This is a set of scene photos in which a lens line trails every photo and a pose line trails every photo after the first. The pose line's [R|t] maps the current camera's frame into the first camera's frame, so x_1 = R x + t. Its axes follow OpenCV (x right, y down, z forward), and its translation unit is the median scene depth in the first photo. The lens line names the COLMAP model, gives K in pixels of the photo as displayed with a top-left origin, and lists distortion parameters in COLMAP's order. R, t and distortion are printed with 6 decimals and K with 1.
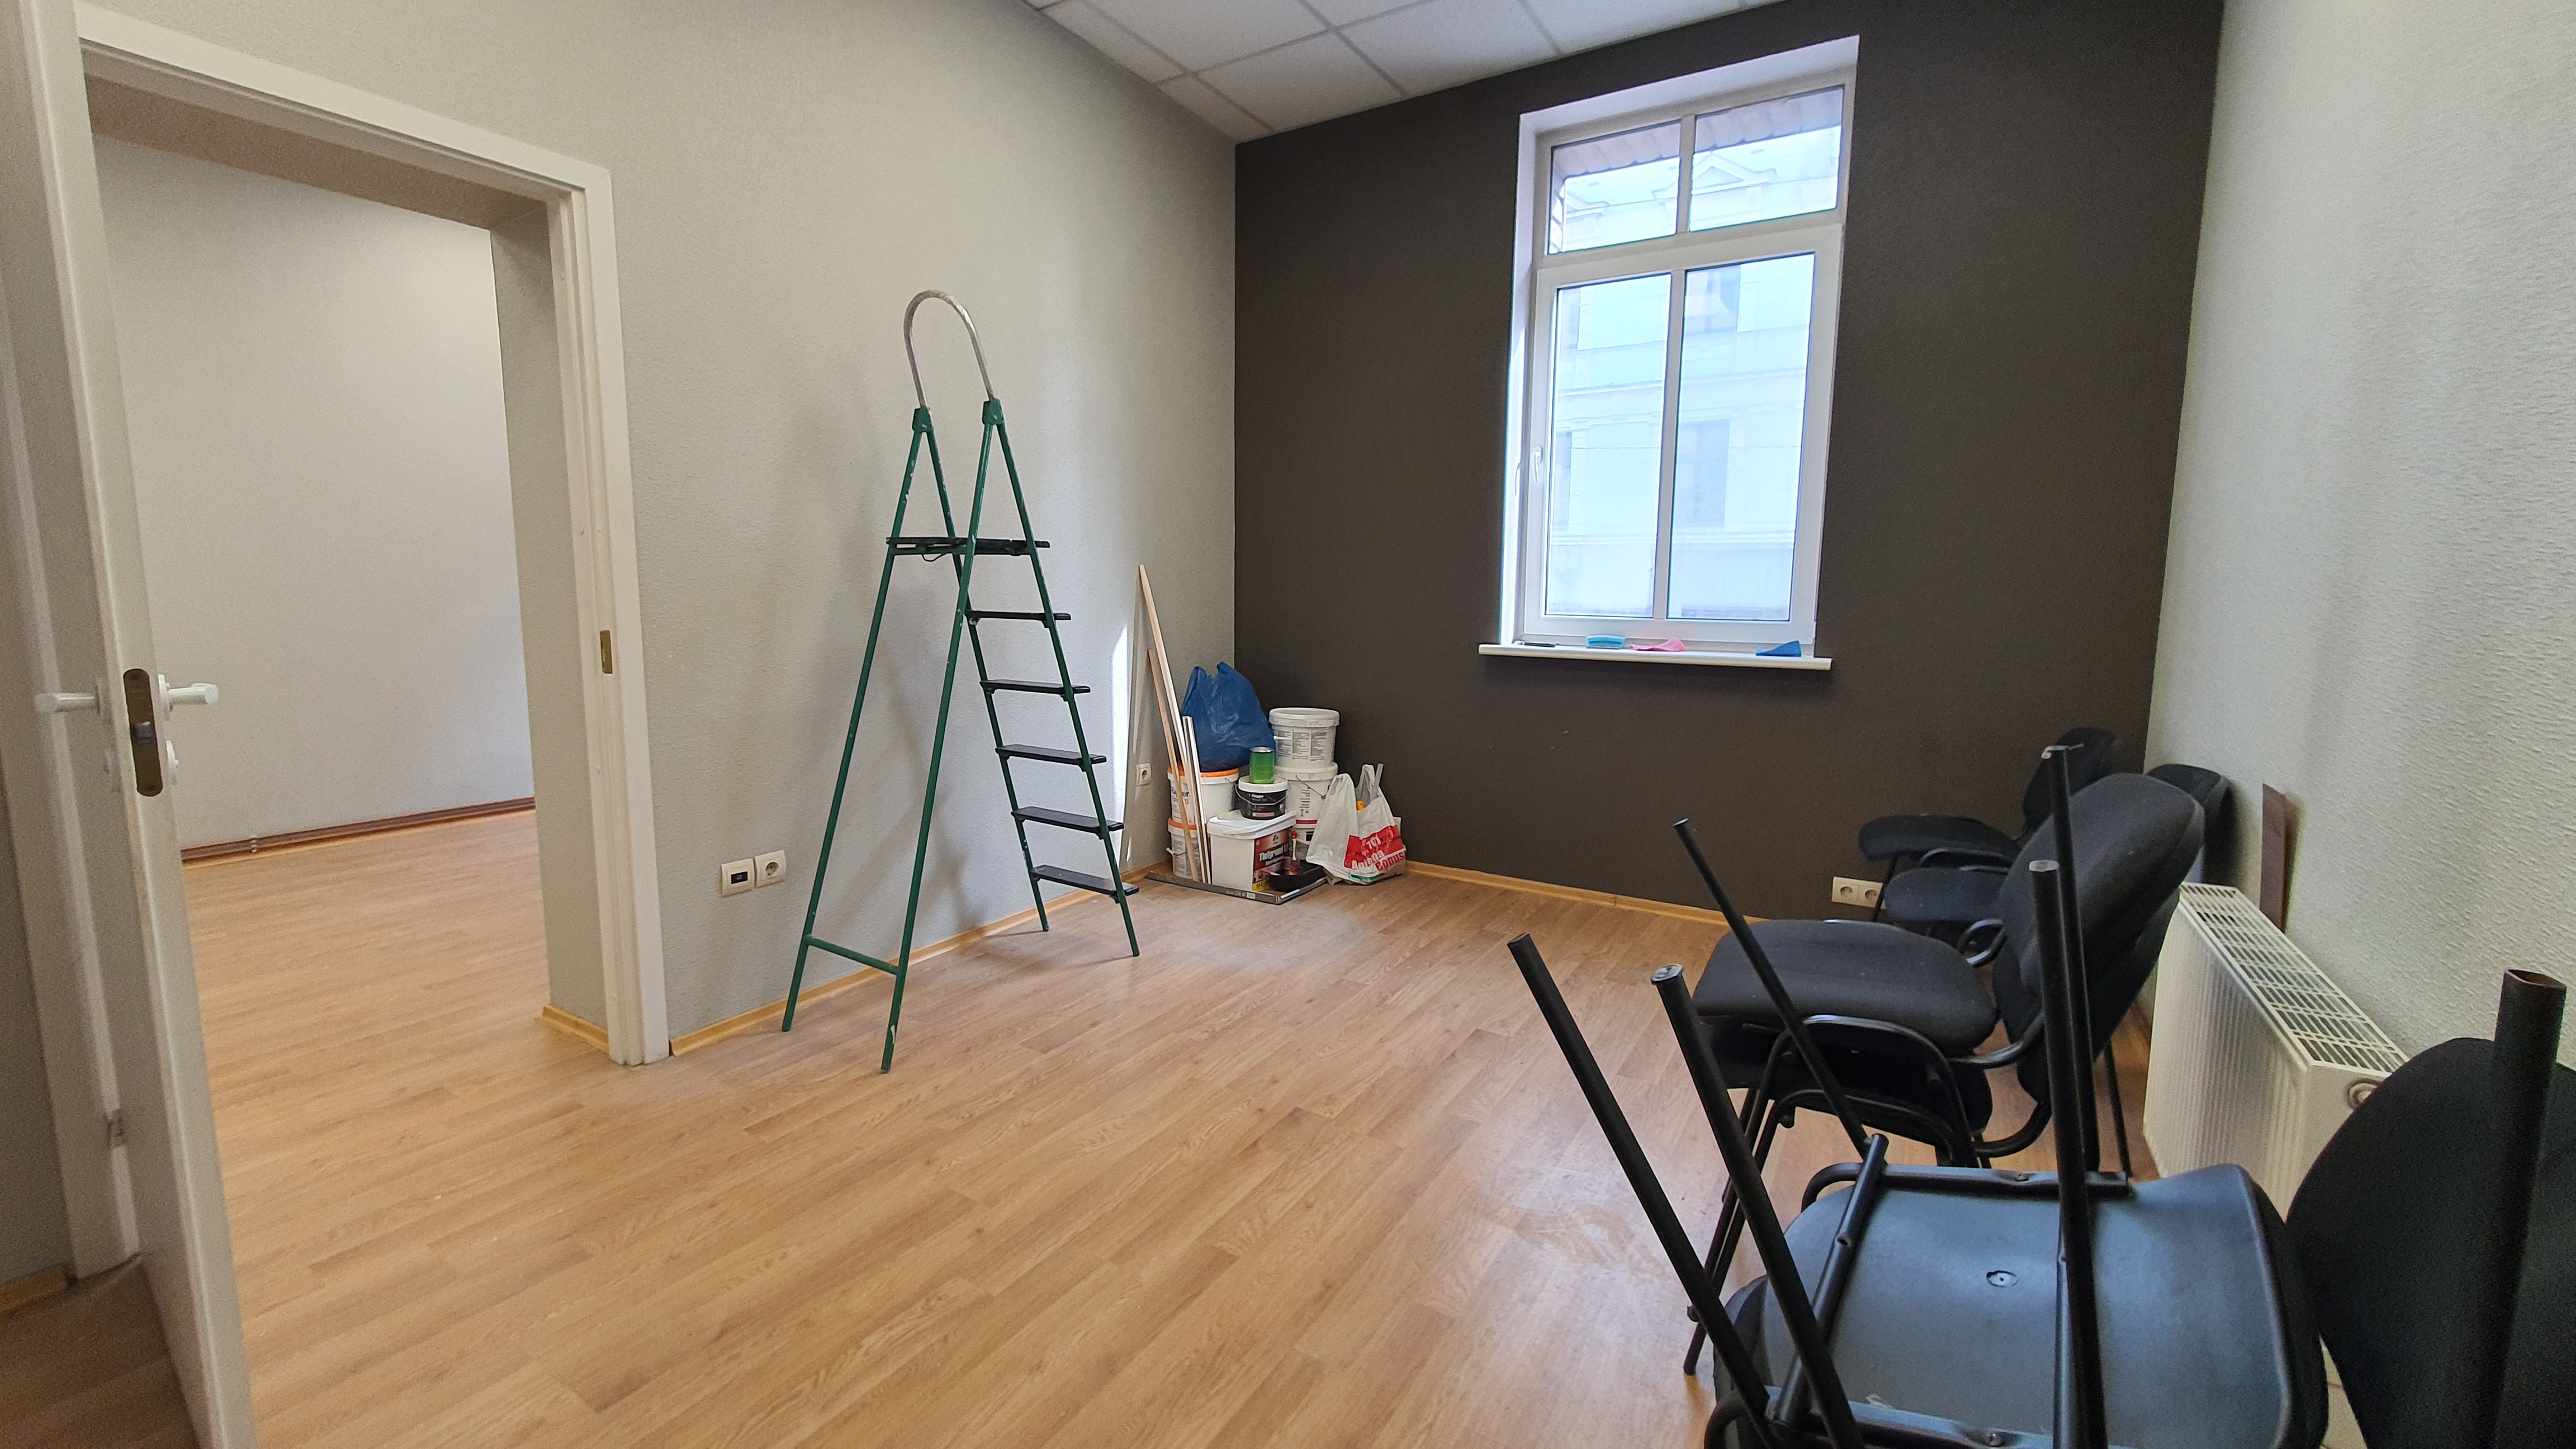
lens RADIAL K [[1038.3, 0, 1266.4], [0, 1038.3, 706.1], [0, 0, 1]] dist [-0.001679, -0.000373]
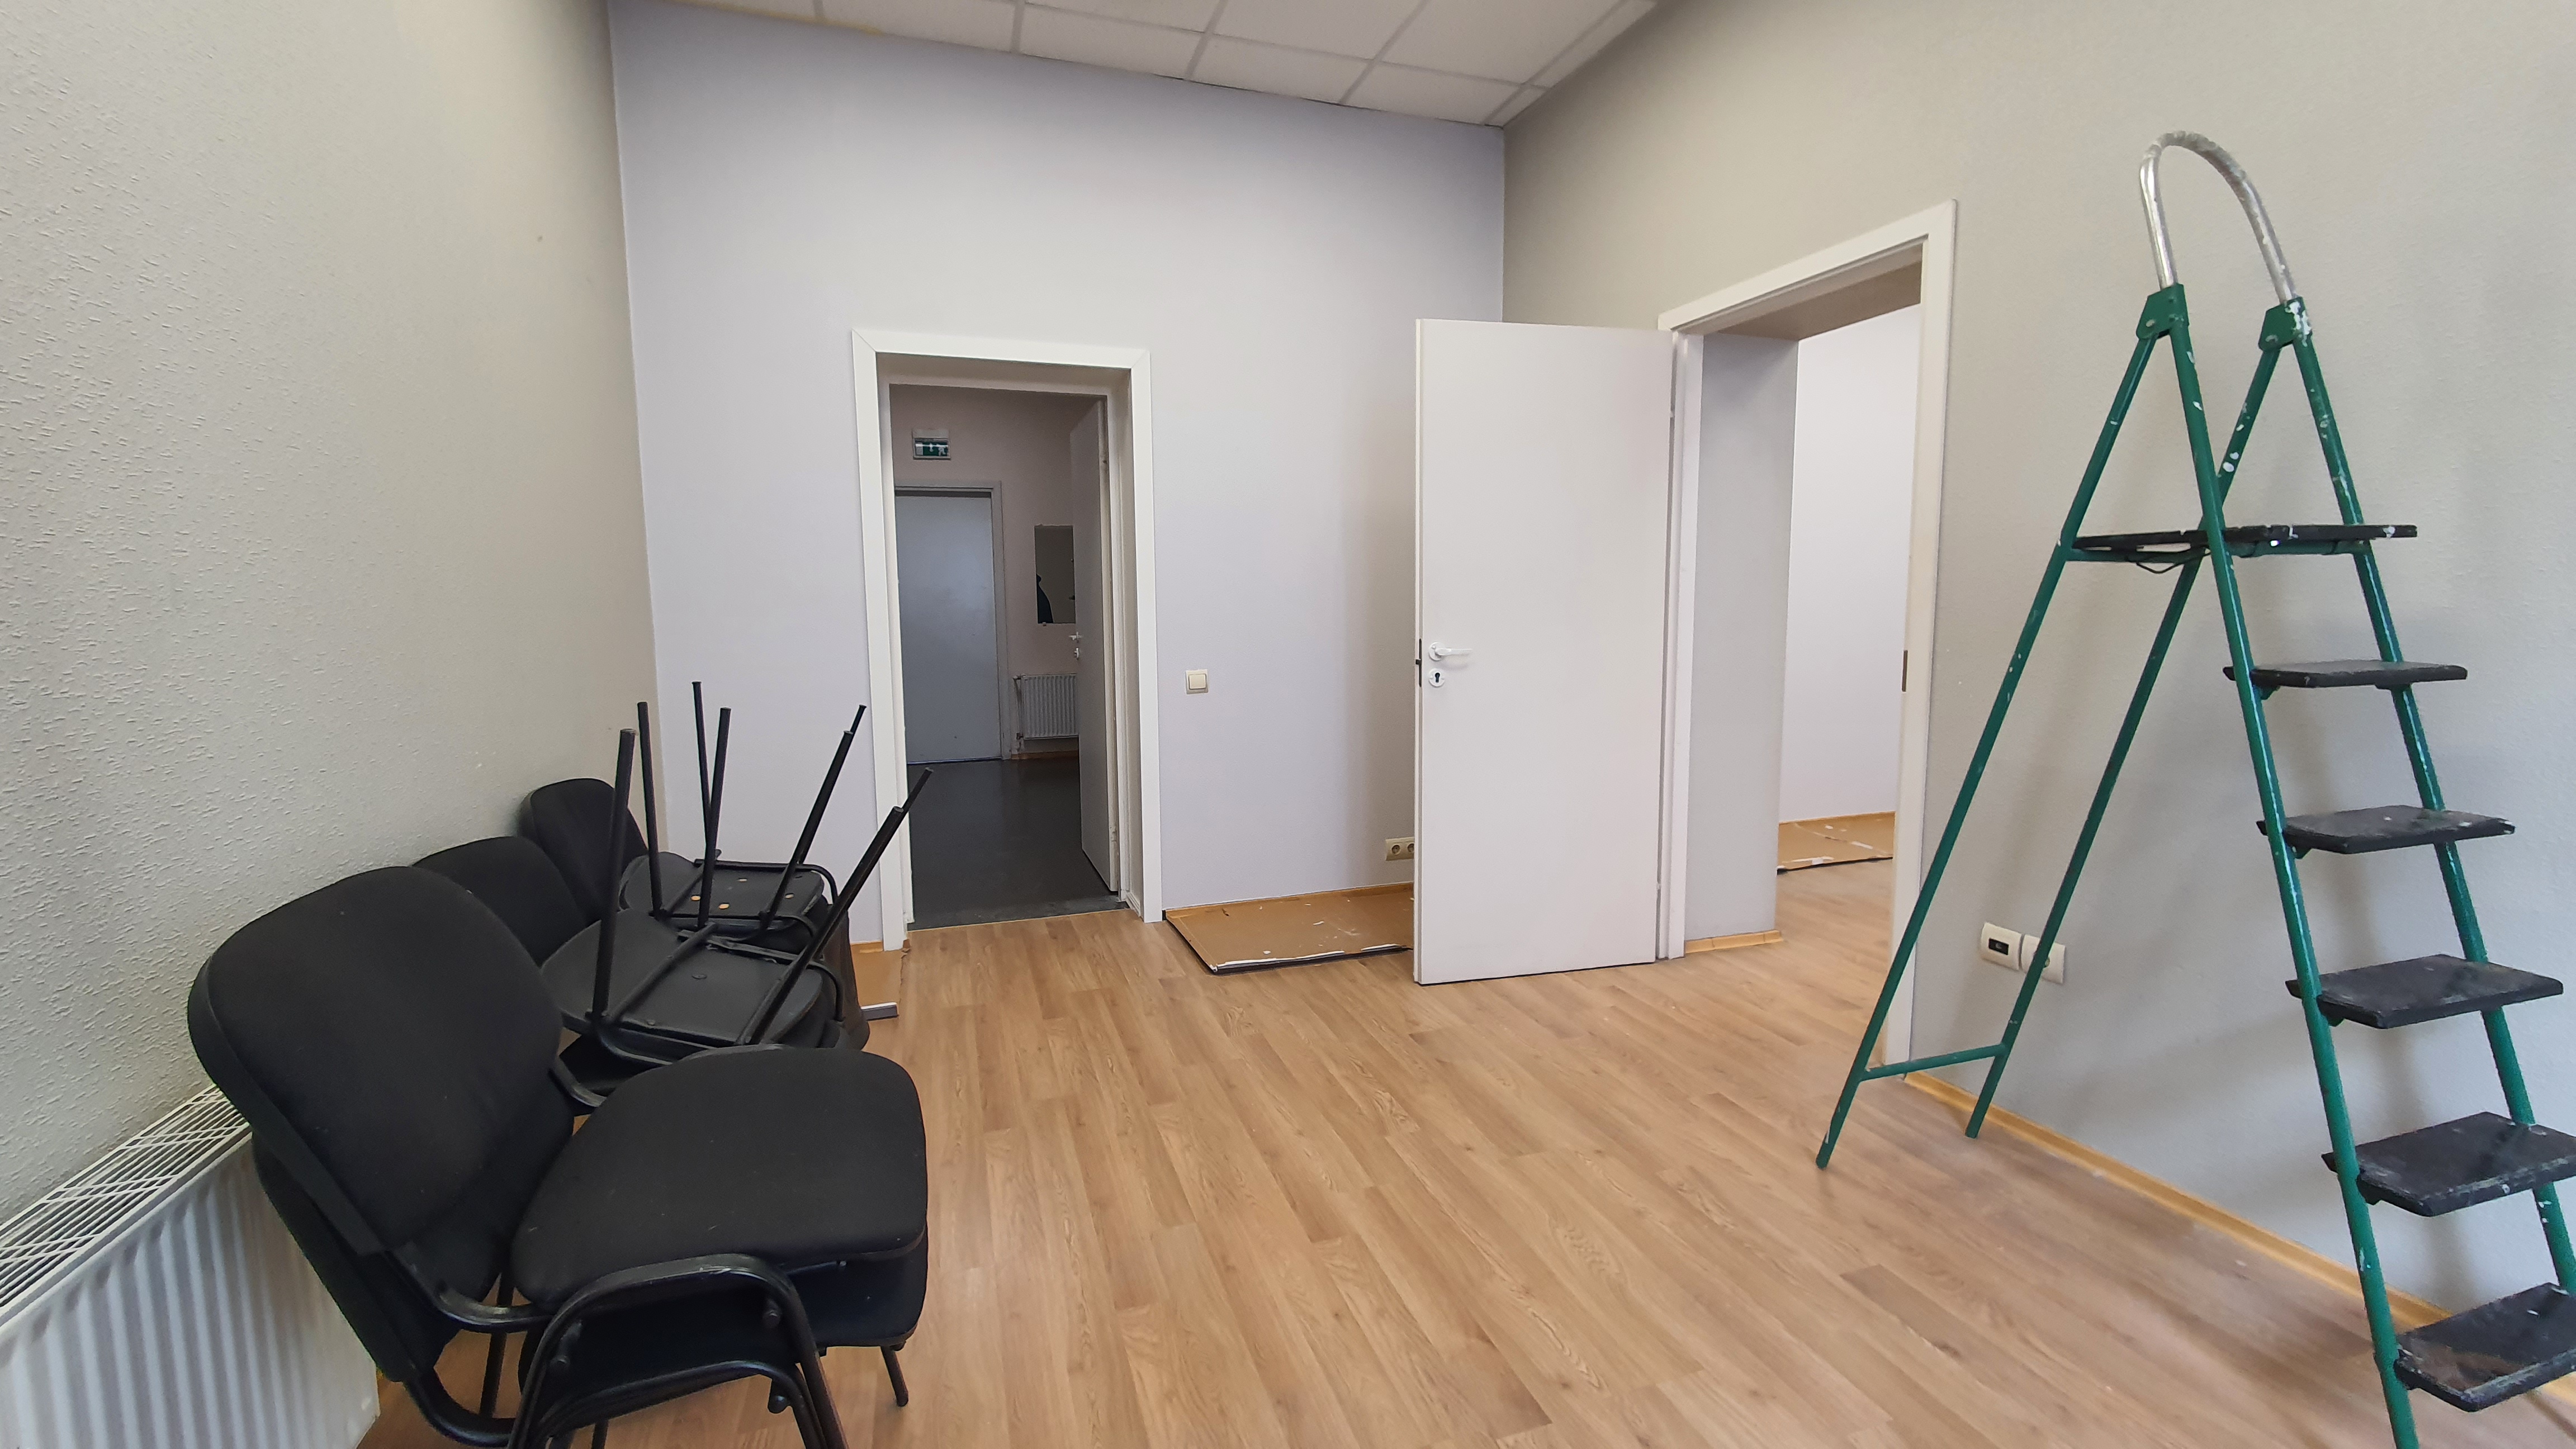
lens RADIAL K [[1038.3, 0, 1275.5], [0, 1038.3, 715.6], [0, 0, 1]] dist [-0.001679, -0.000373]
pose [[-0.636767, 0.085823, -0.766265, 0.667694], [-0.087425, 0.979341, 0.182338, -0.164325], [0.766084, 0.183098, -0.616109, 1.331423]]
